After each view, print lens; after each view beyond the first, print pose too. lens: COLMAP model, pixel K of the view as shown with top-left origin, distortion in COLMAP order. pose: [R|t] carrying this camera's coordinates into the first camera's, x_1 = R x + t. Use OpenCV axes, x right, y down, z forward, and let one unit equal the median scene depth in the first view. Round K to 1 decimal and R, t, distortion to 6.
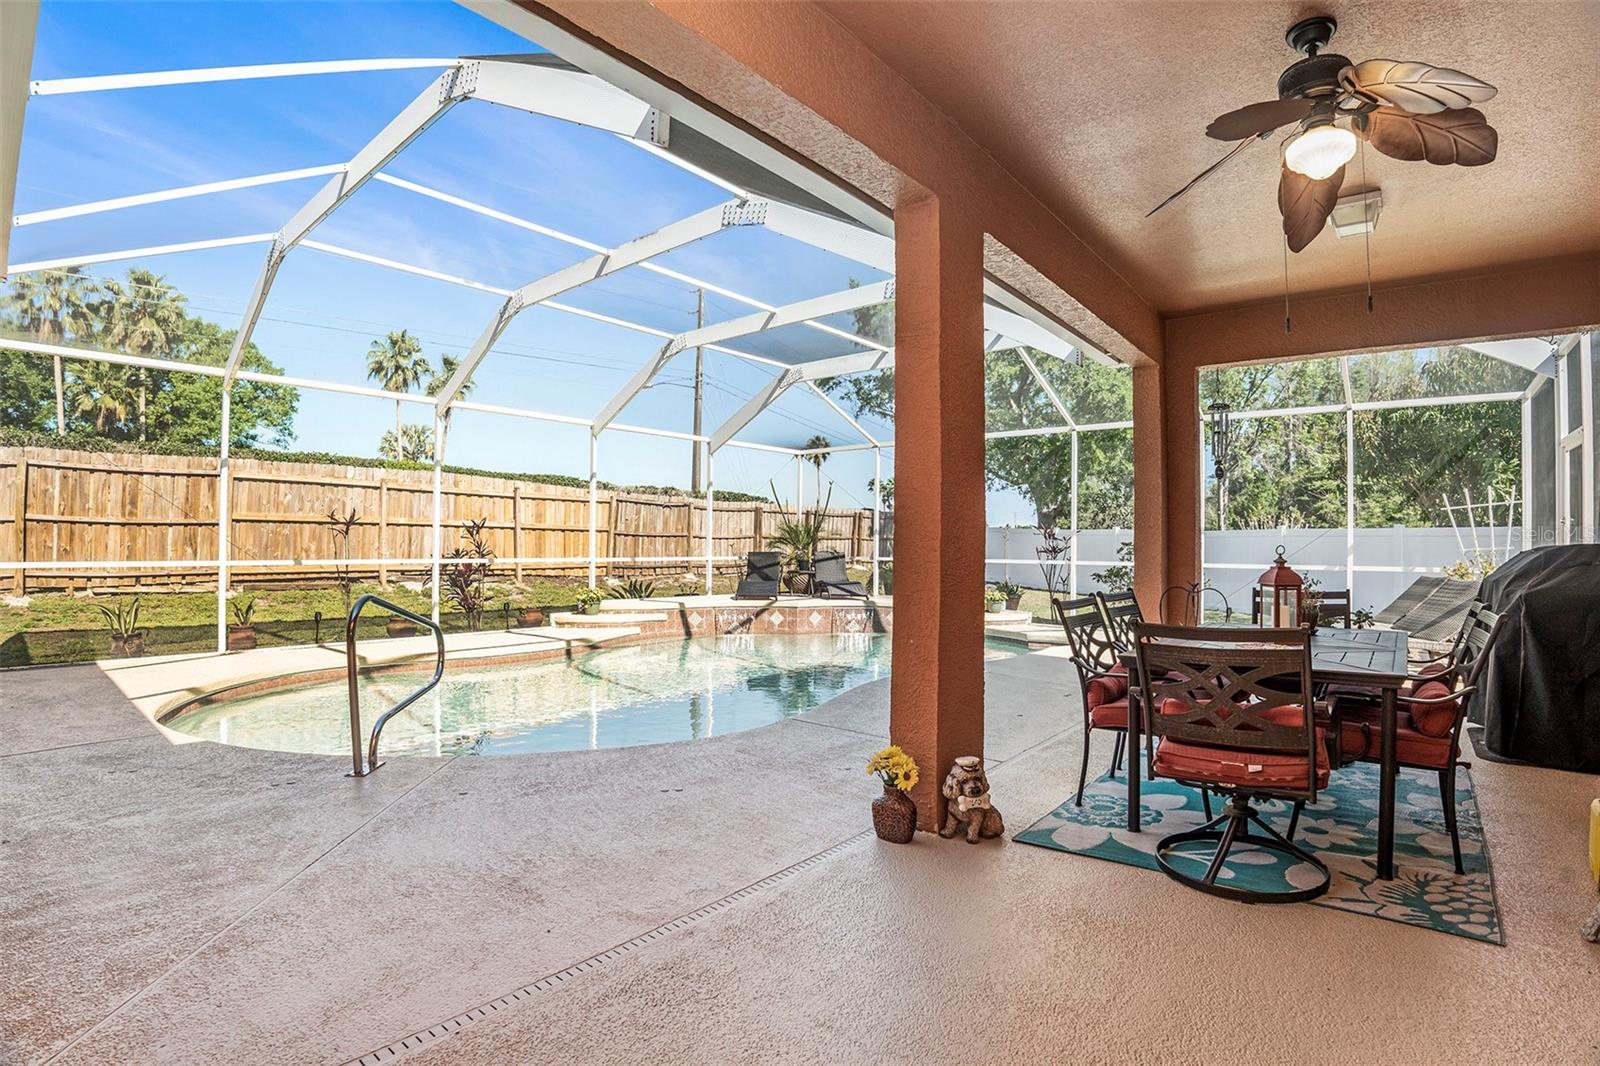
lens RADIAL K [[738.4, 0, 811.0], [0, 738.4, 531.4], [0, 0, 1]] dist [-0.052595, 0.005292]
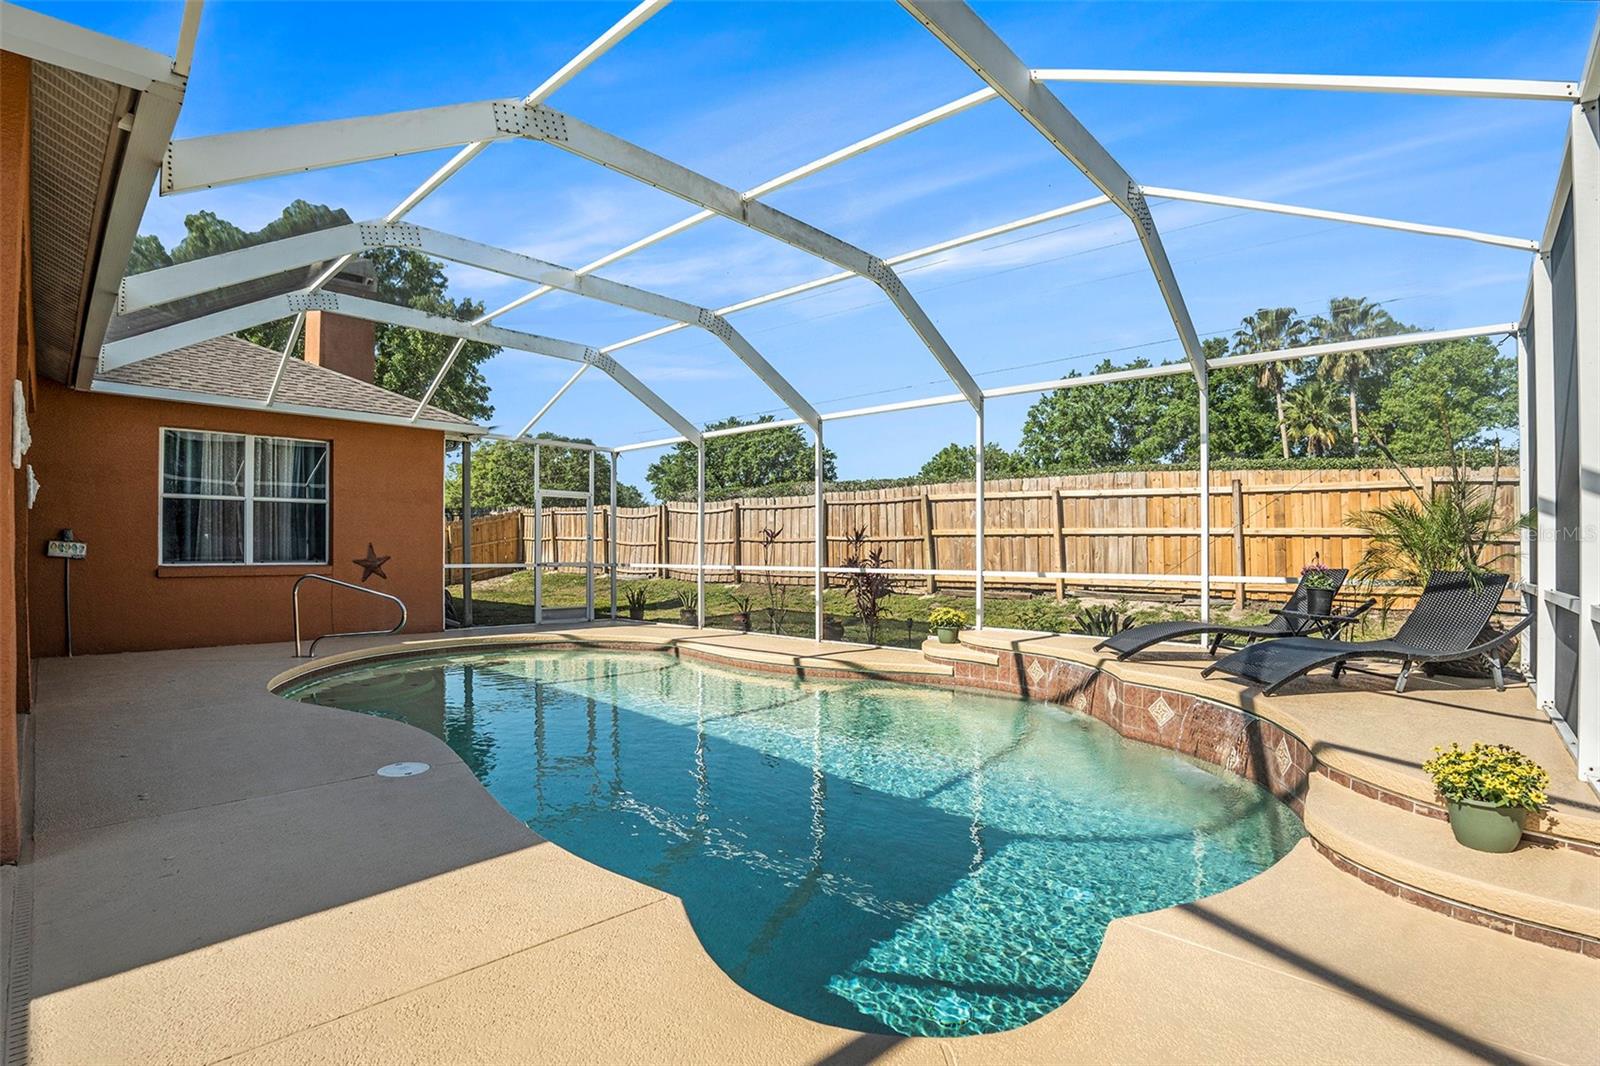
lens RADIAL K [[738.4, 0, 759.2], [0, 738.4, 548.7], [0, 0, 1]] dist [-0.052595, 0.005292]
pose [[-0.005186, -0.014625, -0.999880, 0.389317], [0.007981, 0.999861, -0.014666, 0.019694], [0.999955, -0.008056, -0.005069, 0.656114]]
